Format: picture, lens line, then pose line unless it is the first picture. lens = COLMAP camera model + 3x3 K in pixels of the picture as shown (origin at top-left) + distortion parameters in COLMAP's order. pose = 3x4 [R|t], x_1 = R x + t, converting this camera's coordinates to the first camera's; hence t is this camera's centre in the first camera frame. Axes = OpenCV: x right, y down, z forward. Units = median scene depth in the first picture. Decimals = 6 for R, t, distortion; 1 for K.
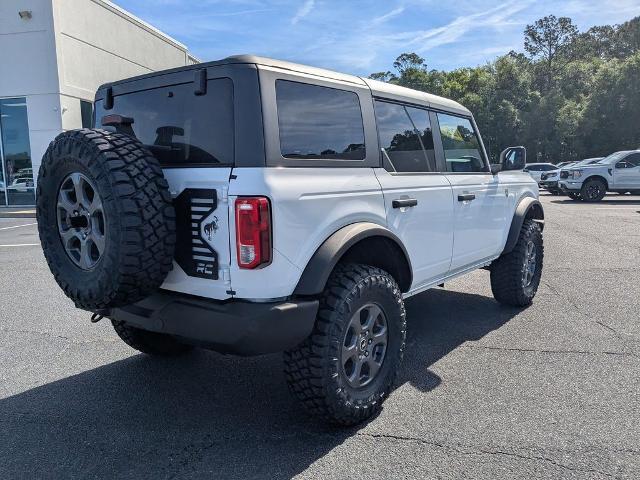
lens RADIAL K [[514.3, 0, 320.2], [0, 514.3, 239.9], [0, 0, 1]] dist [0.025848, -0.037803]
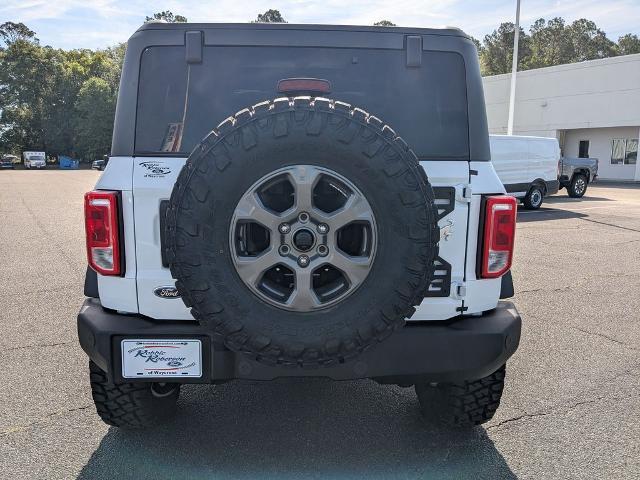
lens RADIAL K [[514.3, 0, 320.3], [0, 514.3, 241.6], [0, 0, 1]] dist [0.025848, -0.037803]
pose [[0.768979, -0.082799, 0.633889, -0.868330], [0.068171, 0.996544, 0.047469, -0.063473], [-0.635629, 0.006710, 0.771966, 0.485942]]
